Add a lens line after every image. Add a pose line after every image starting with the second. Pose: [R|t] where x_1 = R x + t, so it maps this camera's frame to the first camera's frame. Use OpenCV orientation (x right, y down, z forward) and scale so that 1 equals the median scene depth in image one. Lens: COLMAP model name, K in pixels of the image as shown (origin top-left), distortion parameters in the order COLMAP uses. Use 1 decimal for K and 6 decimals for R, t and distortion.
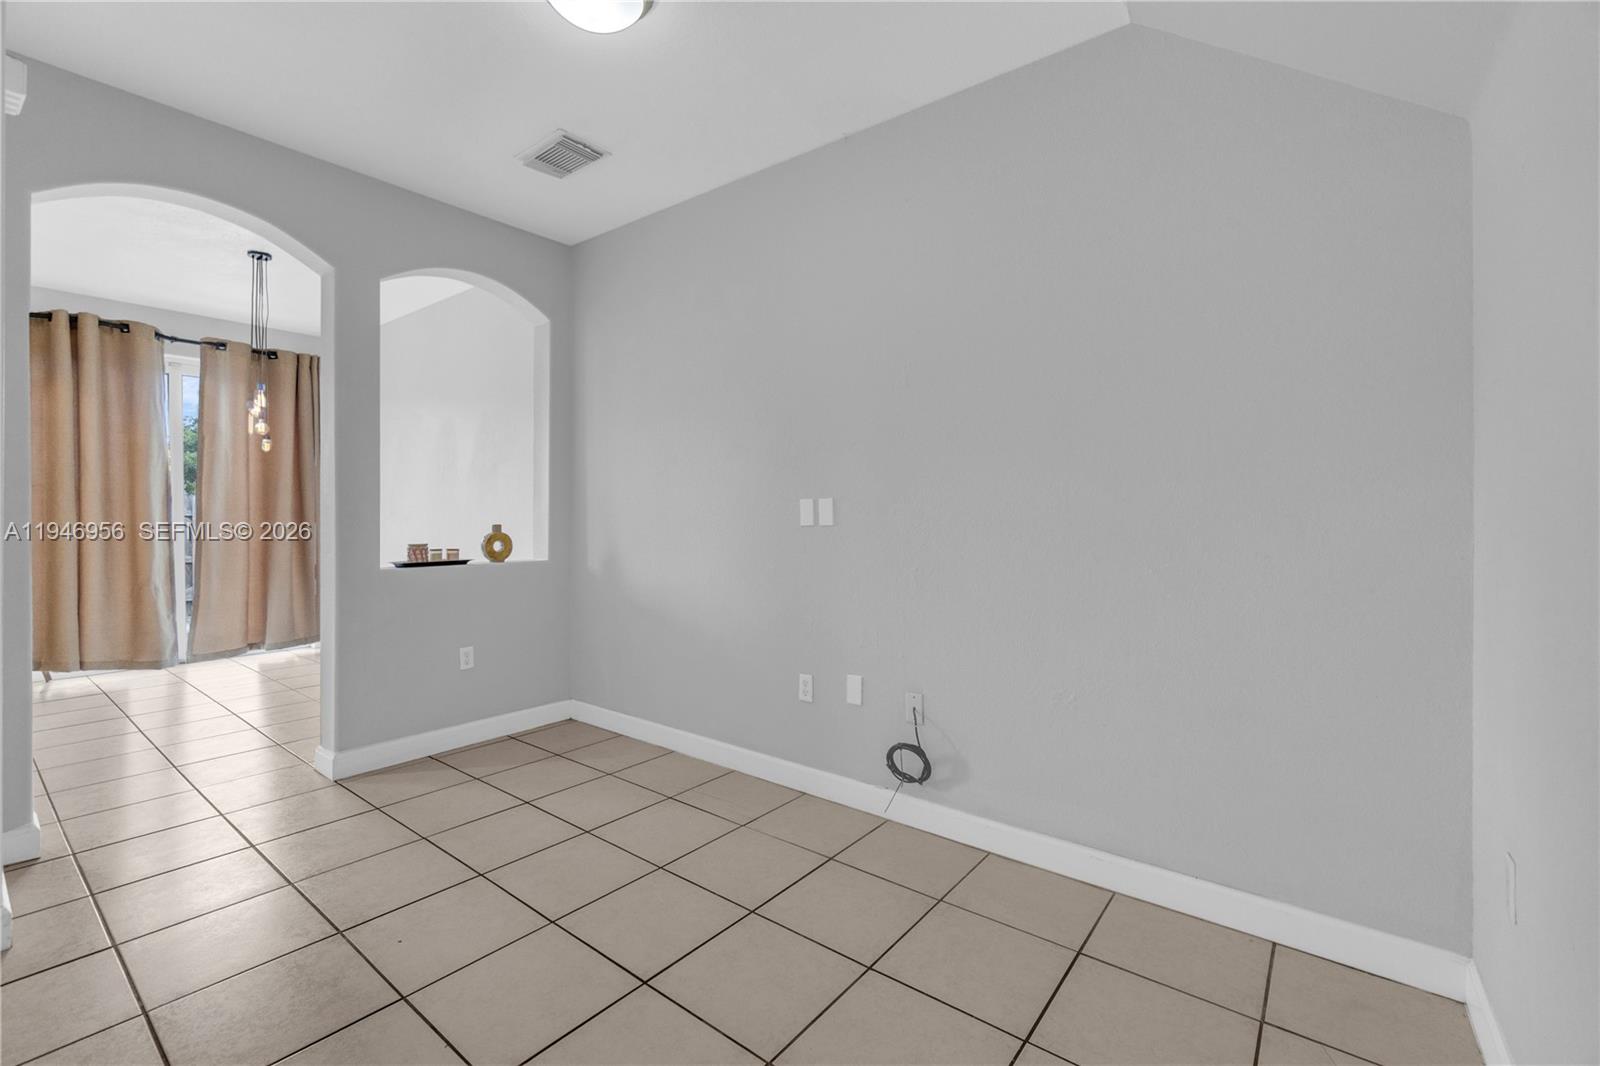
lens RADIAL K [[702.5, 0, 792.4], [0, 702.5, 517.2], [0, 0, 1]] dist [-0.004492, 0.004251]
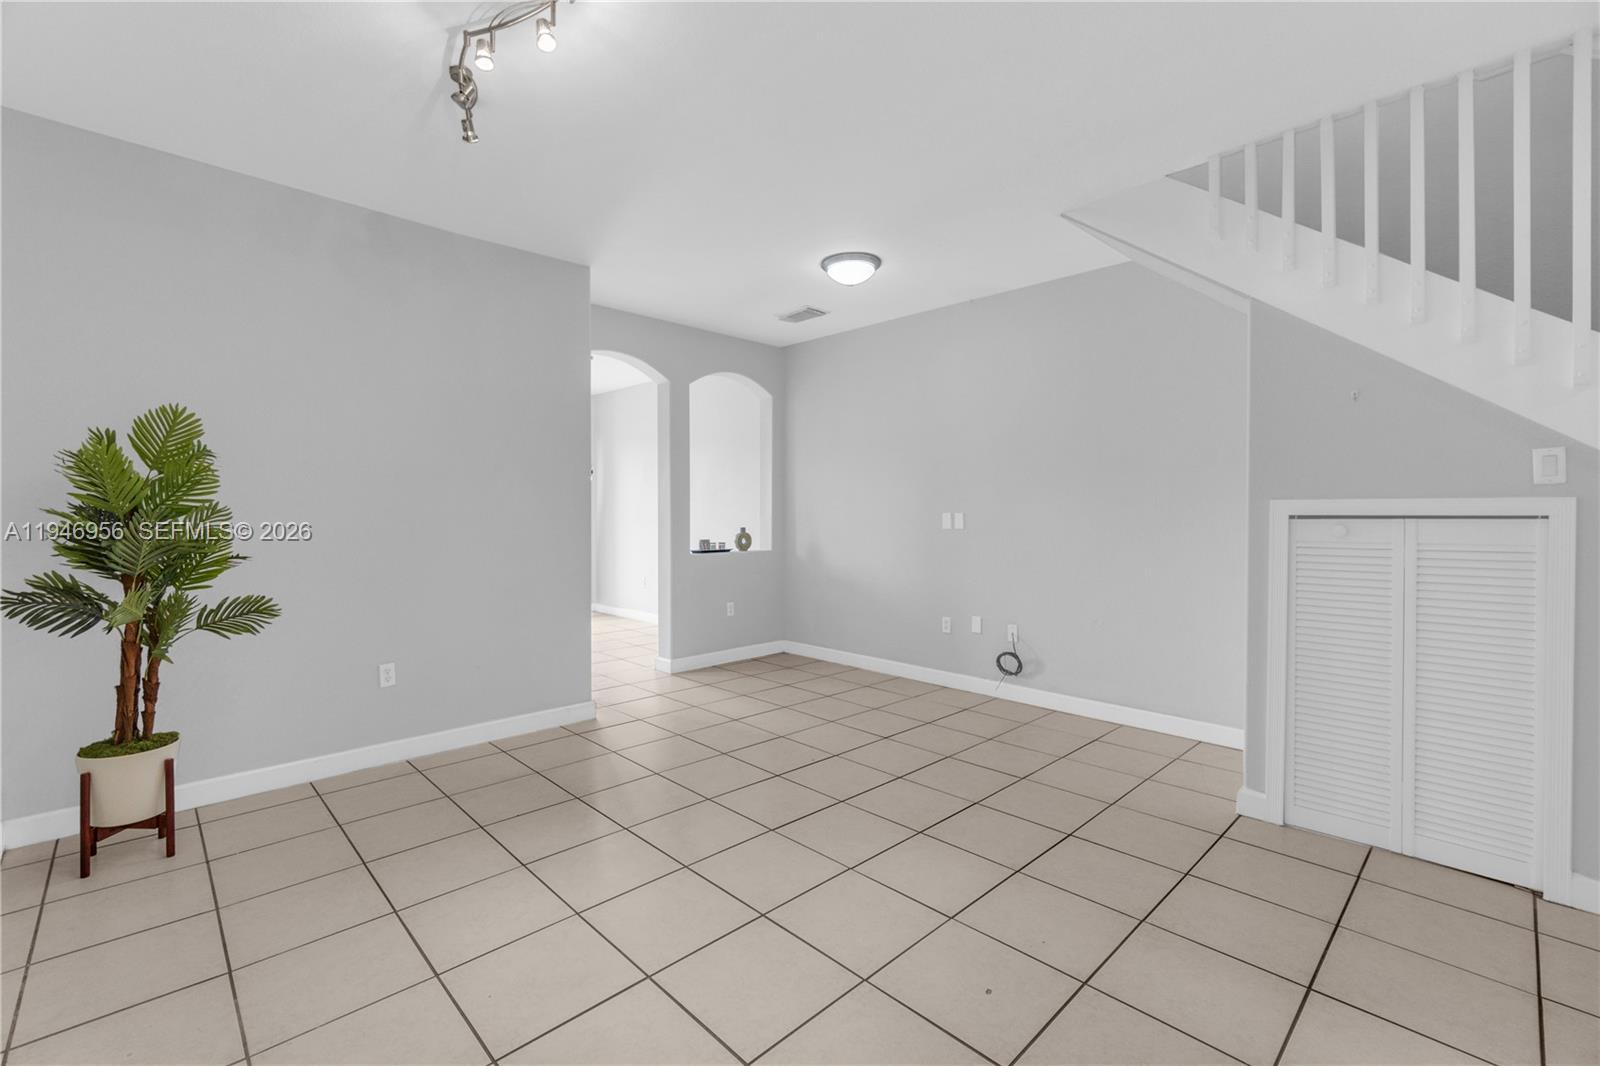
lens RADIAL K [[702.5, 0, 798.7], [0, 702.5, 522.7], [0, 0, 1]] dist [-0.004492, 0.004251]
pose [[0.992555, -0.000363, -0.121793, -0.111633], [0.001573, 0.999950, 0.009834, -0.017786], [0.121783, -0.009952, 0.992507, -0.627783]]
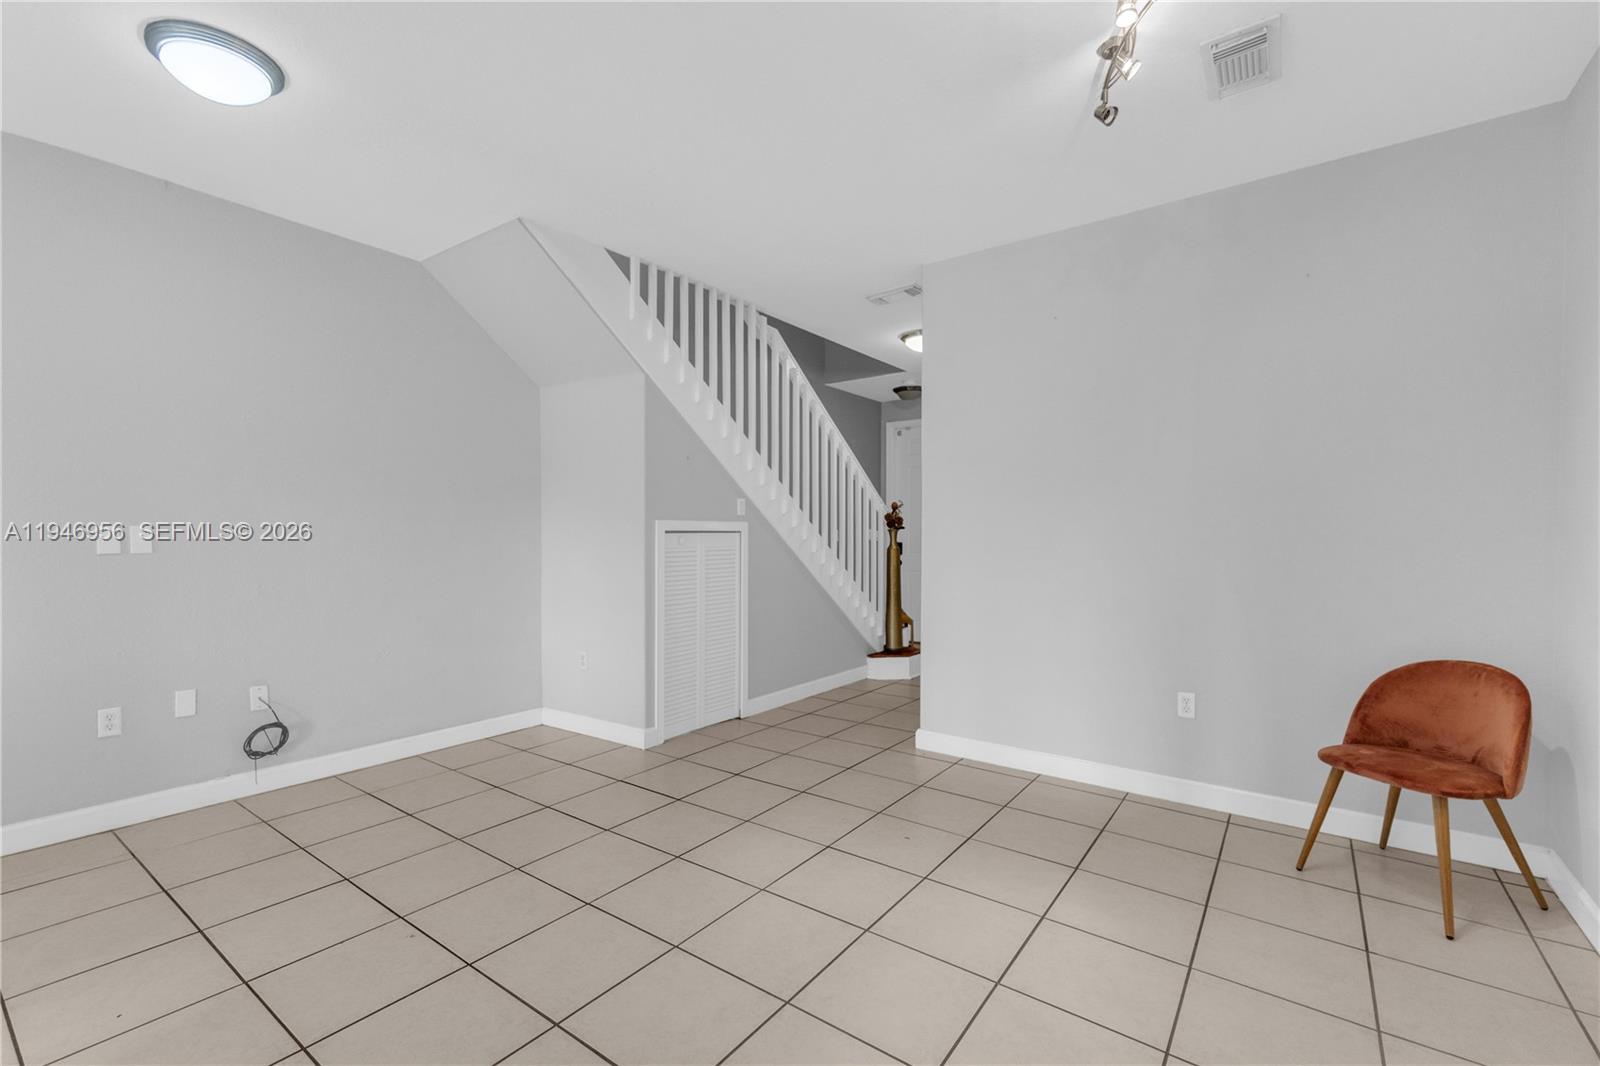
lens RADIAL K [[702.5, 0, 787.1], [0, 702.5, 534.1], [0, 0, 1]] dist [-0.004492, 0.004251]
pose [[-0.045565, -0.007417, 0.998934, -0.860380], [-0.001458, 0.999972, 0.007358, -0.021231], [-0.998960, -0.001121, -0.045575, 0.100246]]
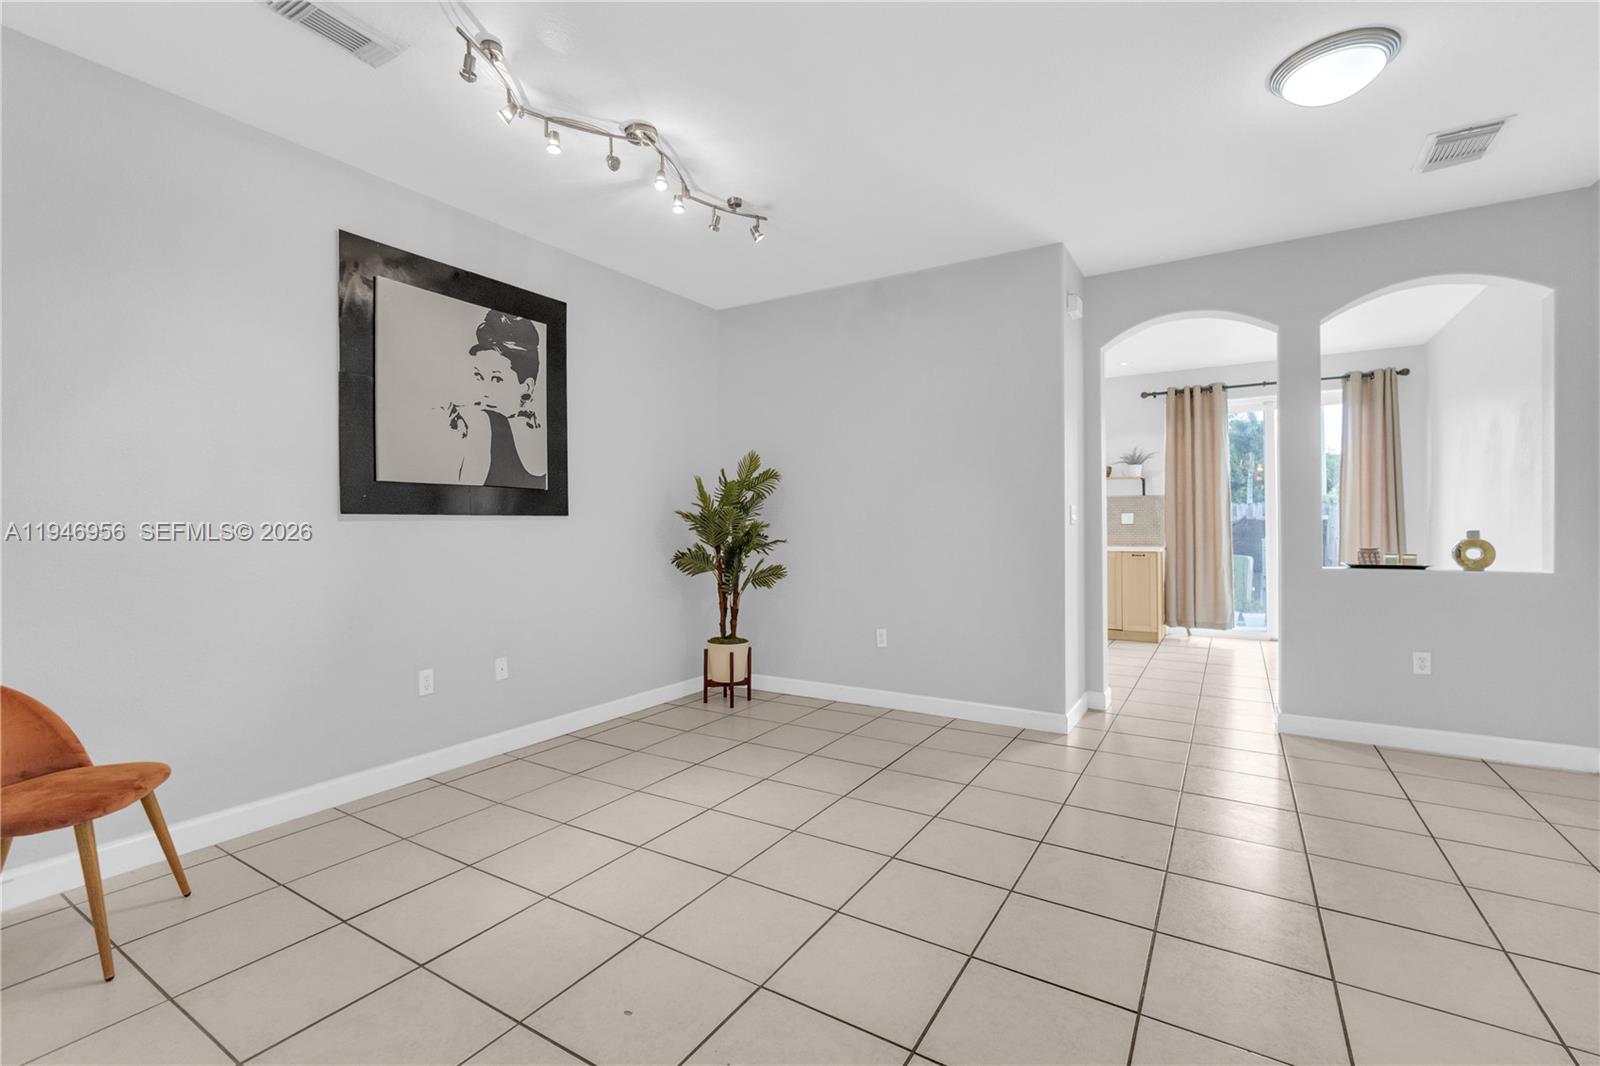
lens RADIAL K [[702.5, 0, 787.7], [0, 702.5, 522.9], [0, 0, 1]] dist [-0.004492, 0.004251]
pose [[0.105837, -0.002021, -0.994381, 0.458313], [0.002690, 0.999995, -0.001746, -0.000702], [0.994380, -0.002490, 0.105842, -0.011561]]
